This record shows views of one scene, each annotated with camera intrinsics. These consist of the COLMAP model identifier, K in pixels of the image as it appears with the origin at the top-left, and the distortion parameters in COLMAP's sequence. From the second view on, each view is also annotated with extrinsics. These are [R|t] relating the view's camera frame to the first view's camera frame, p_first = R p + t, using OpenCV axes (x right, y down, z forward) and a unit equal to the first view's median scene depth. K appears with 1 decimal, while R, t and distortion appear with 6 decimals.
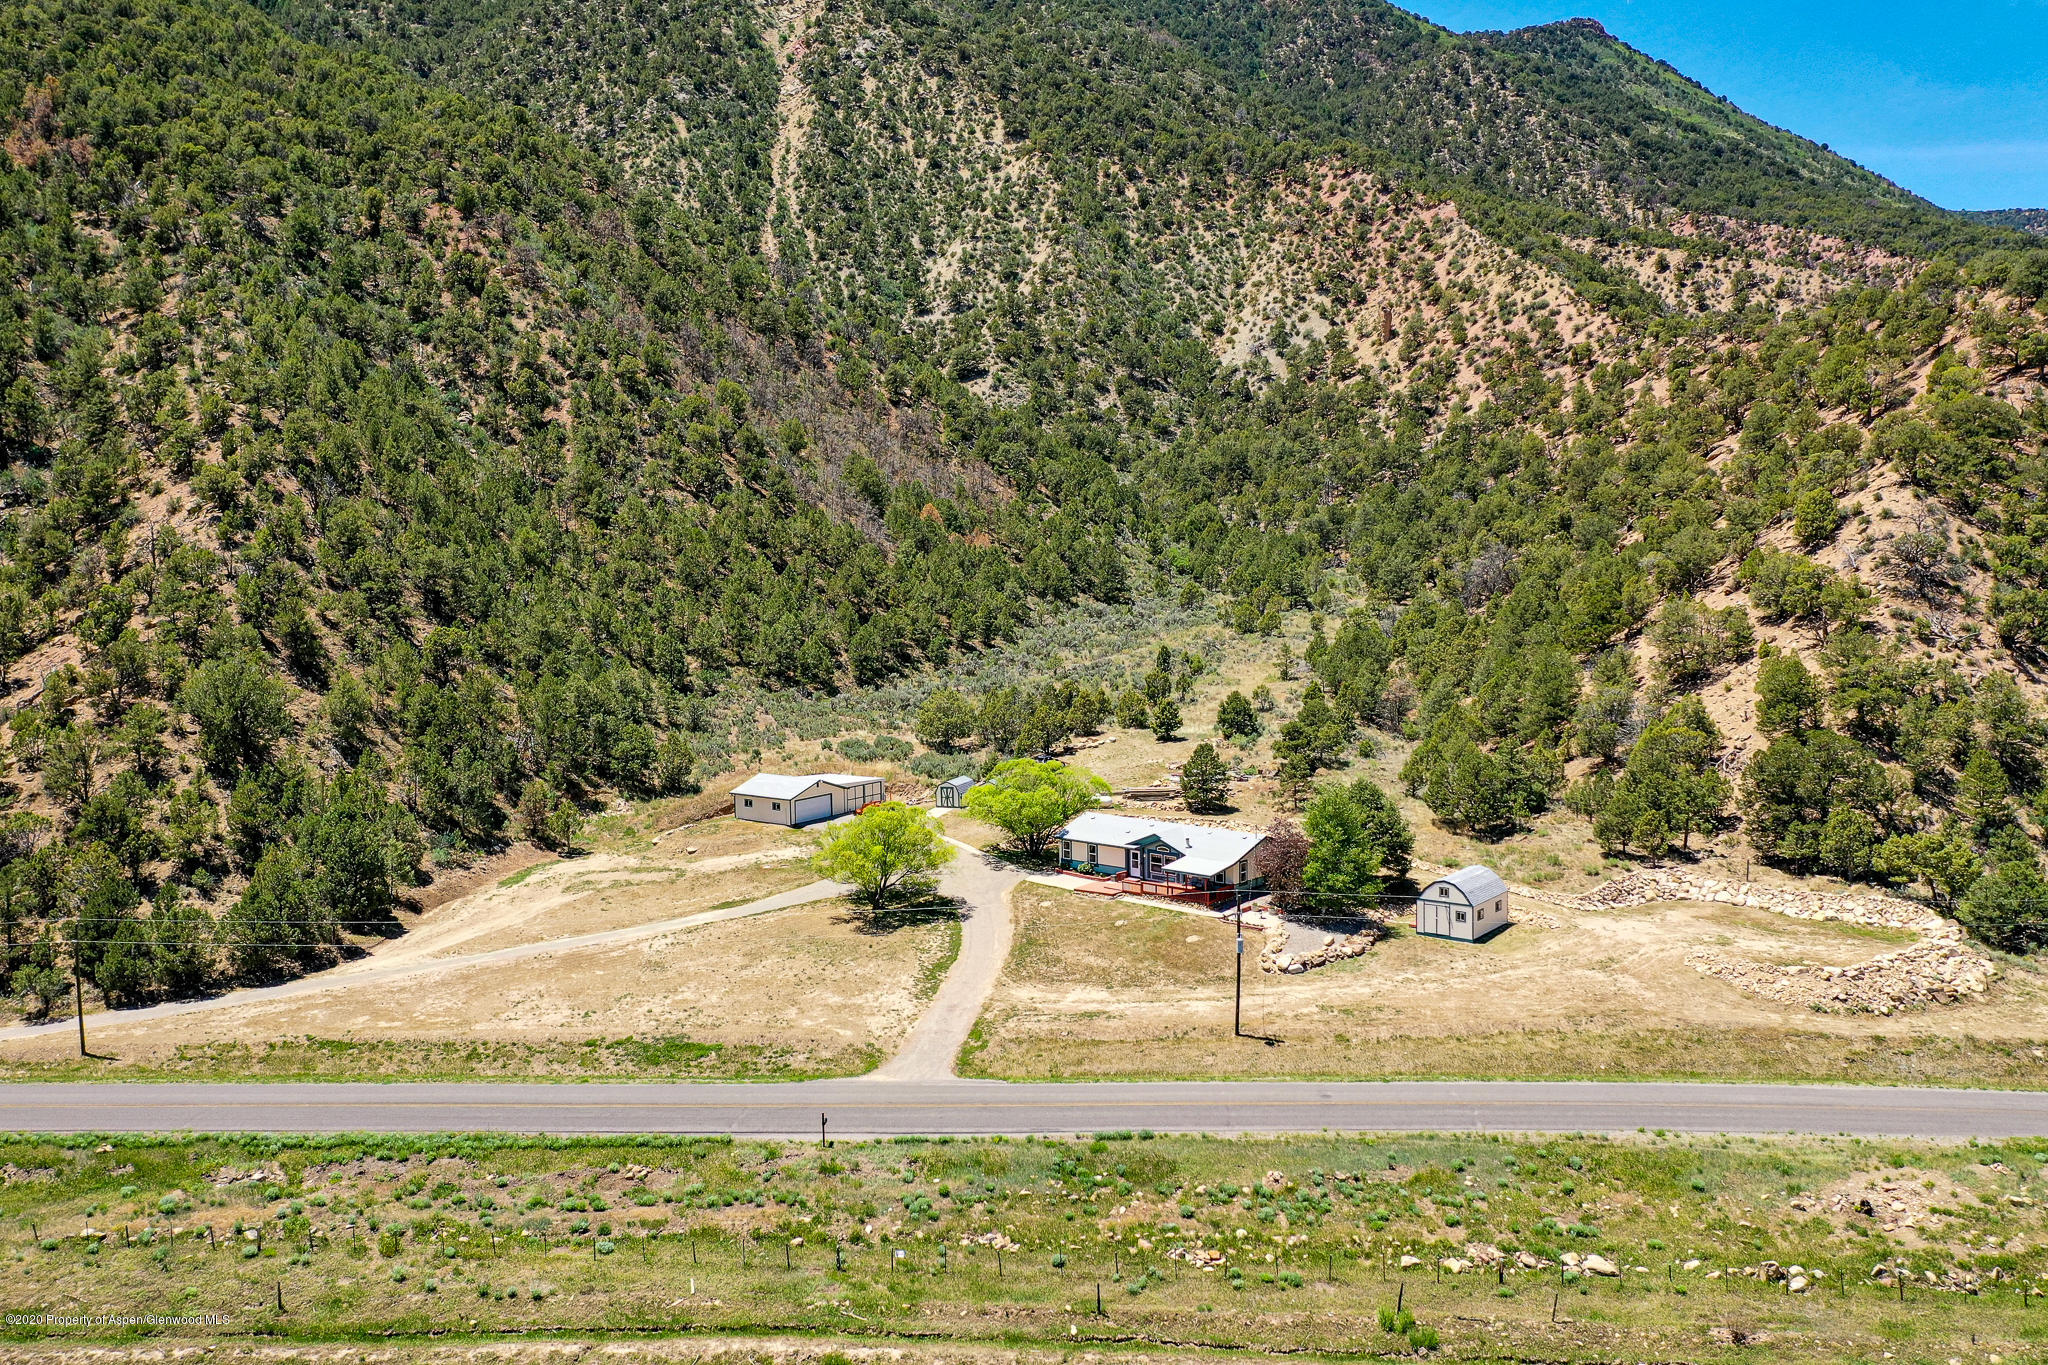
lens RADIAL K [[1614.1, 0, 1016.0], [0, 1614.1, 682.3], [0, 0, 1]] dist [0.010443, 0.000032]
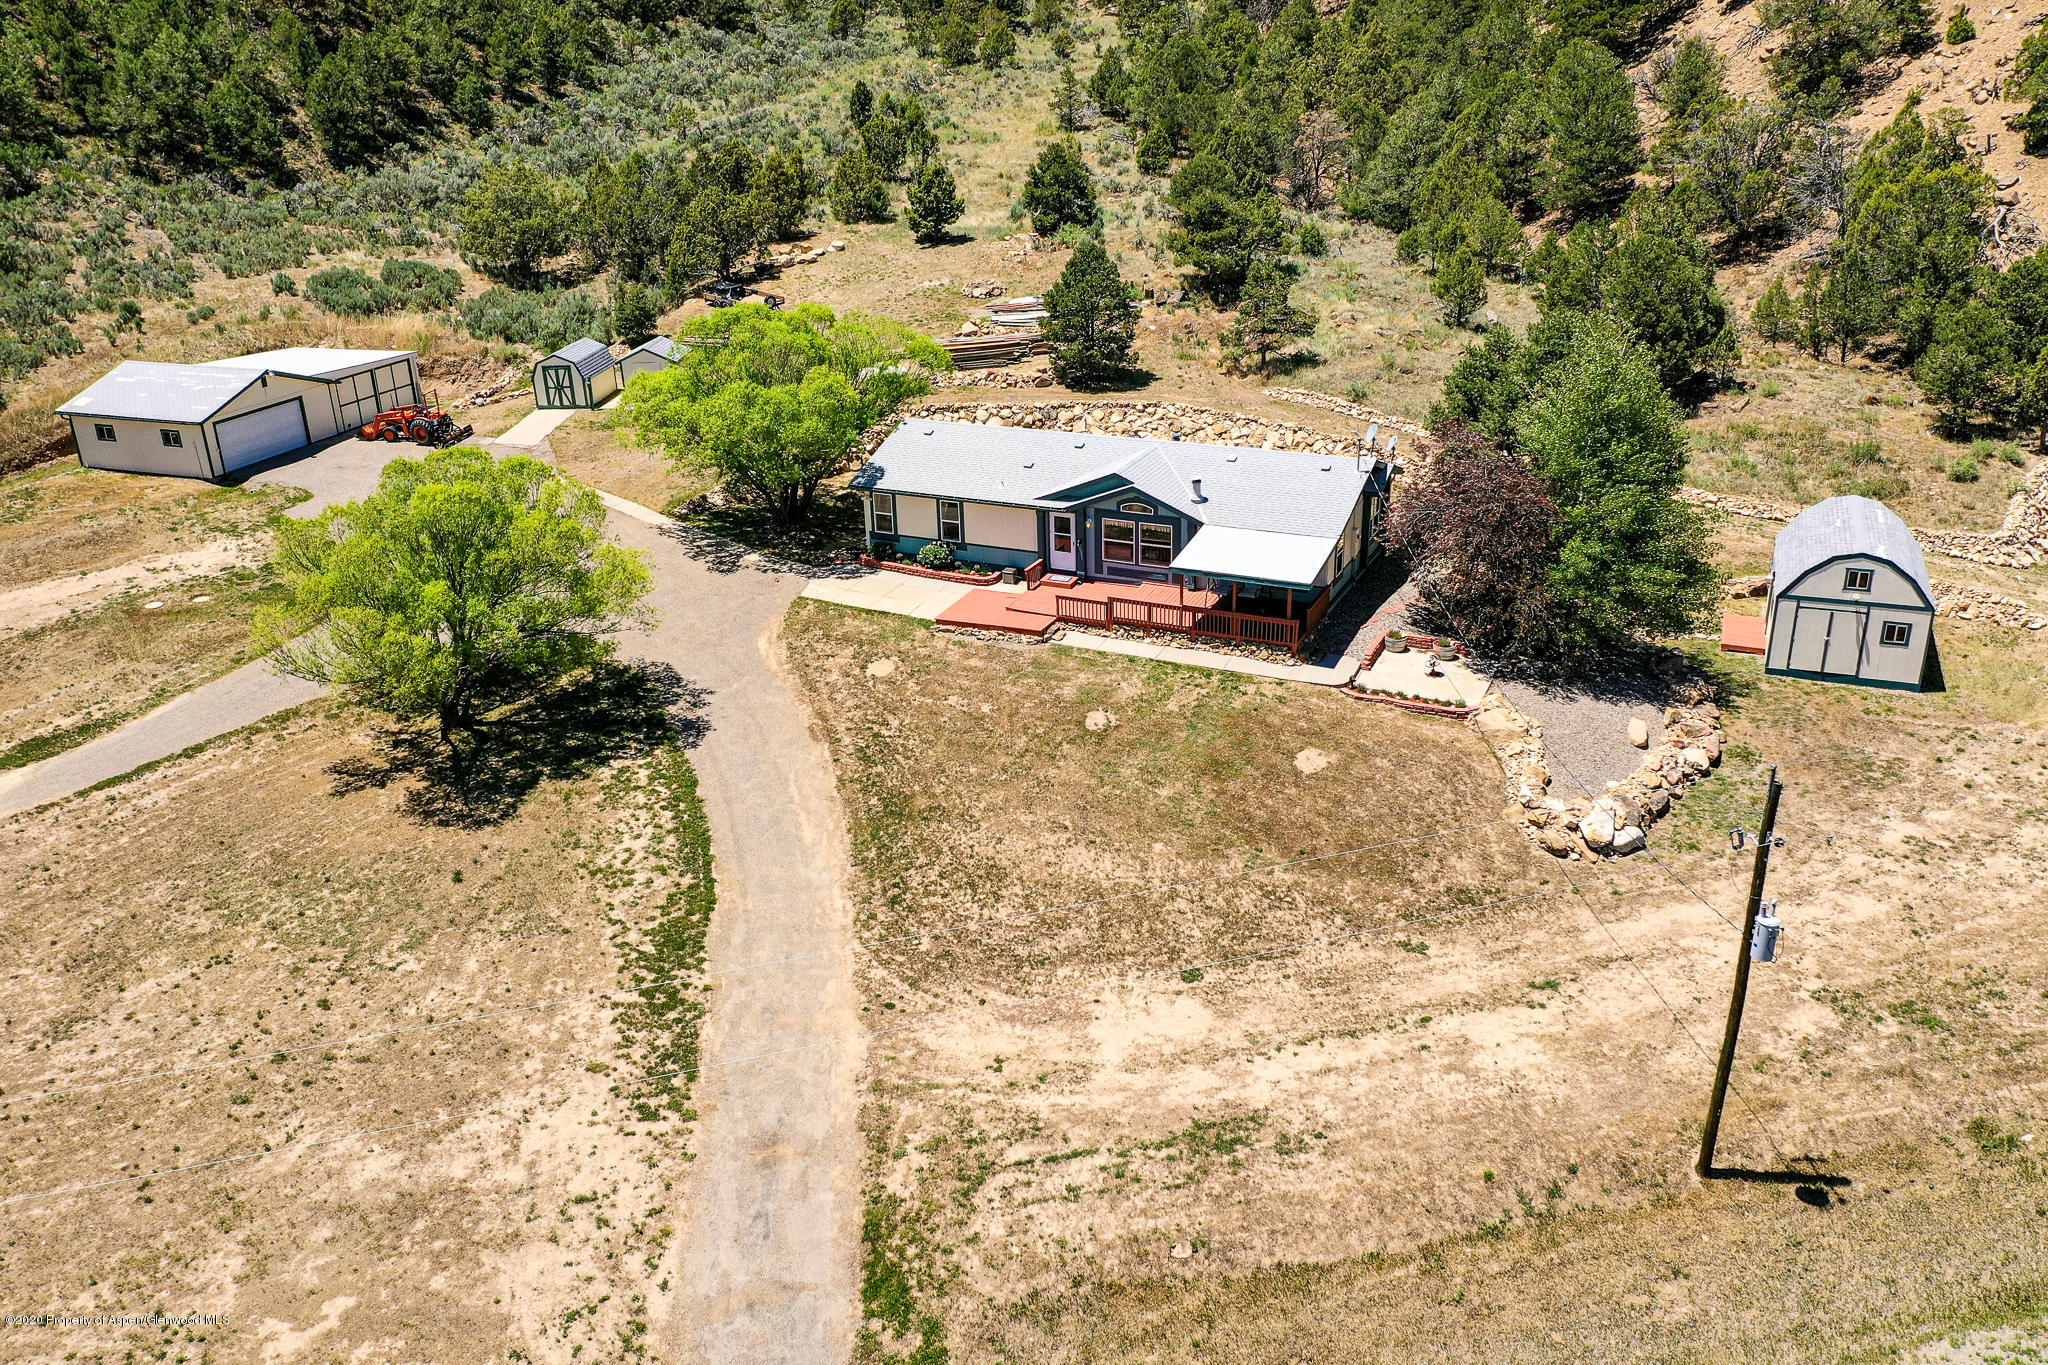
lens RADIAL K [[1614.1, 0, 1016.0], [0, 1614.1, 682.3], [0, 0, 1]] dist [0.010443, 0.000032]
pose [[0.961462, -0.118754, 0.247969, -0.012790], [0.038782, 0.951468, 0.305293, 0.003940], [-0.272189, -0.283911, 0.919406, 0.151781]]
